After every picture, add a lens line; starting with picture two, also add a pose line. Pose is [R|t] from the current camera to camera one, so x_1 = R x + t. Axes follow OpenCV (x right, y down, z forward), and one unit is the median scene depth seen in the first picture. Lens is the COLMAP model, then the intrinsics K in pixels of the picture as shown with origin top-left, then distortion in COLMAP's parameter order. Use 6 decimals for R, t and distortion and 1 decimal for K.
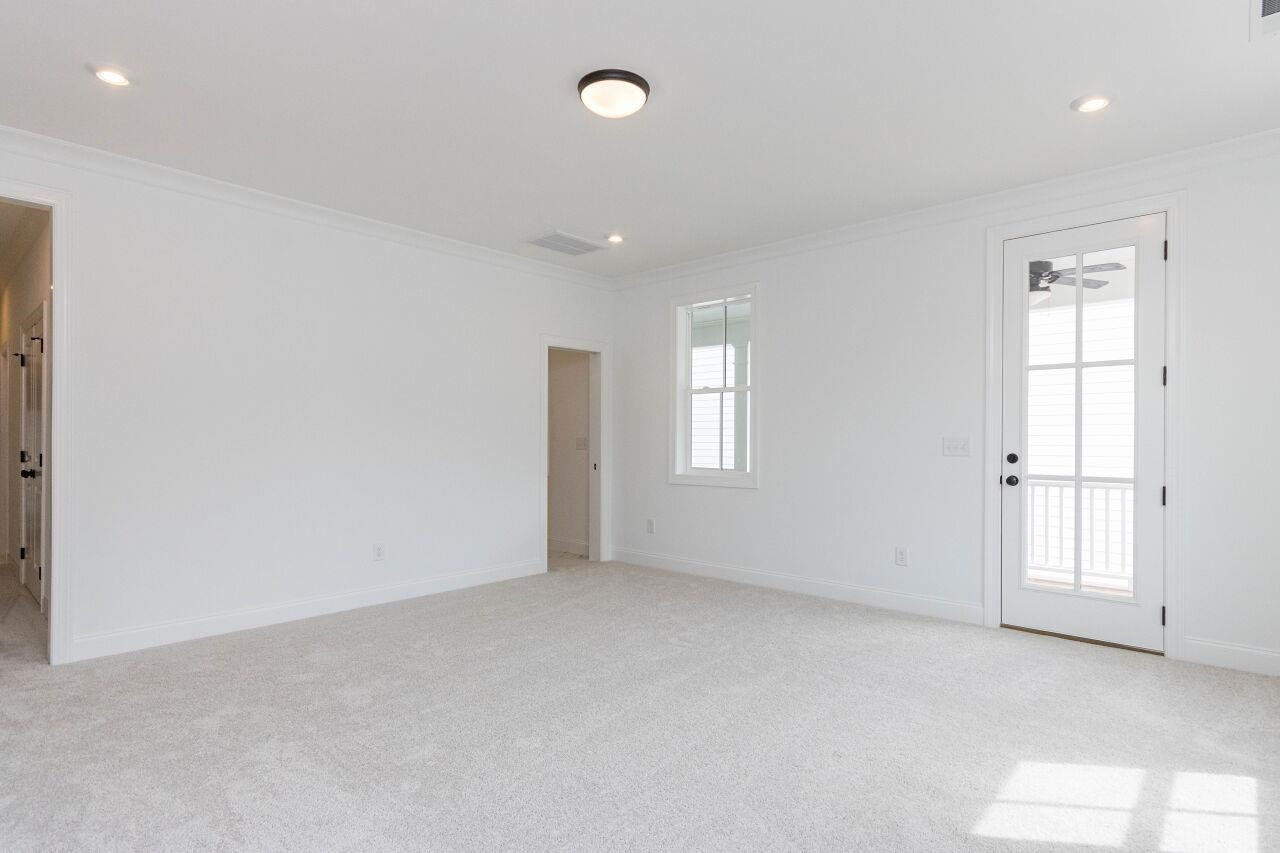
lens RADIAL K [[662.8, 0, 636.3], [0, 662.8, 432.1], [0, 0, 1]] dist [0.003218, 0.000555]
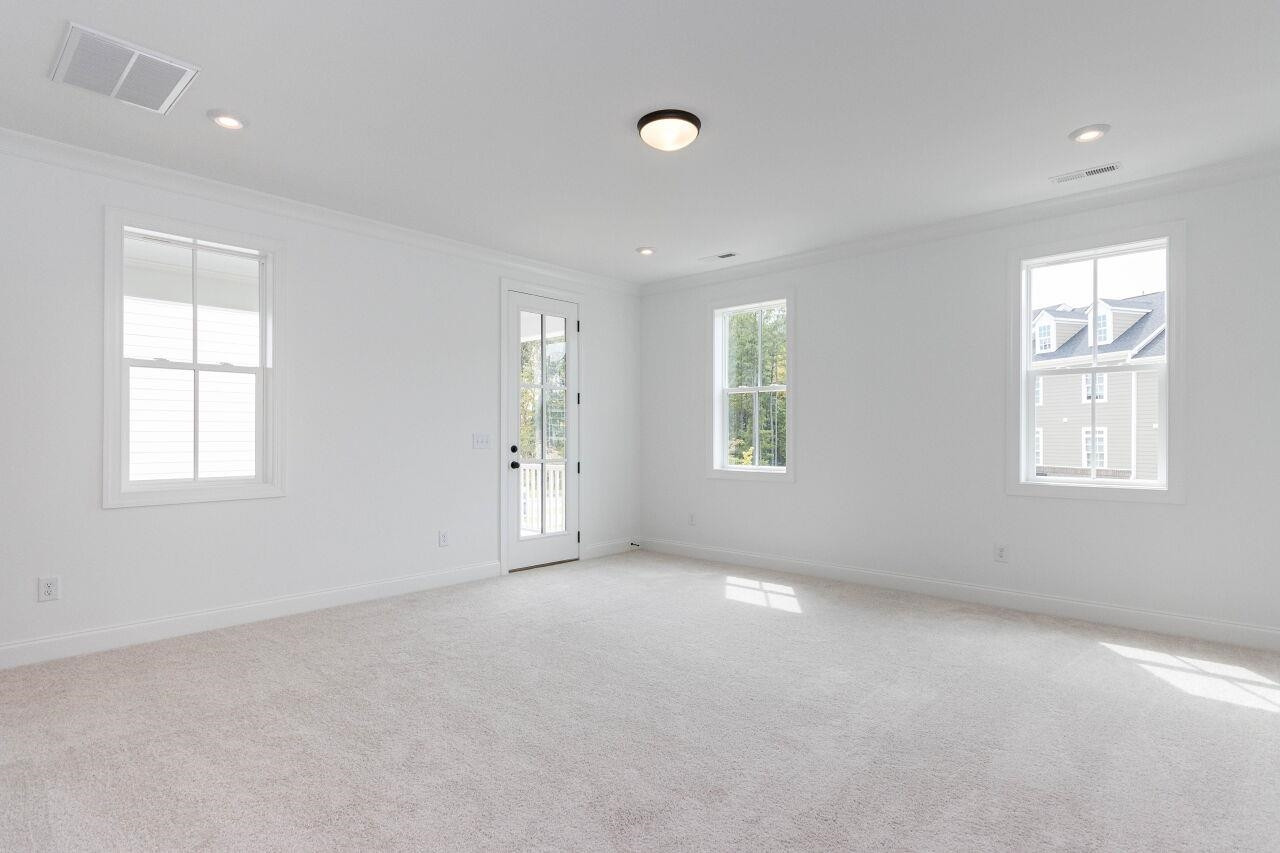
lens RADIAL K [[662.8, 0, 636.3], [0, 662.8, 432.1], [0, 0, 1]] dist [0.003218, 0.000555]
pose [[0.011036, 0.003126, 0.999934, -0.733937], [-0.006681, 0.999973, -0.003052, 0.006462], [-0.999917, -0.006647, 0.011056, 0.656849]]
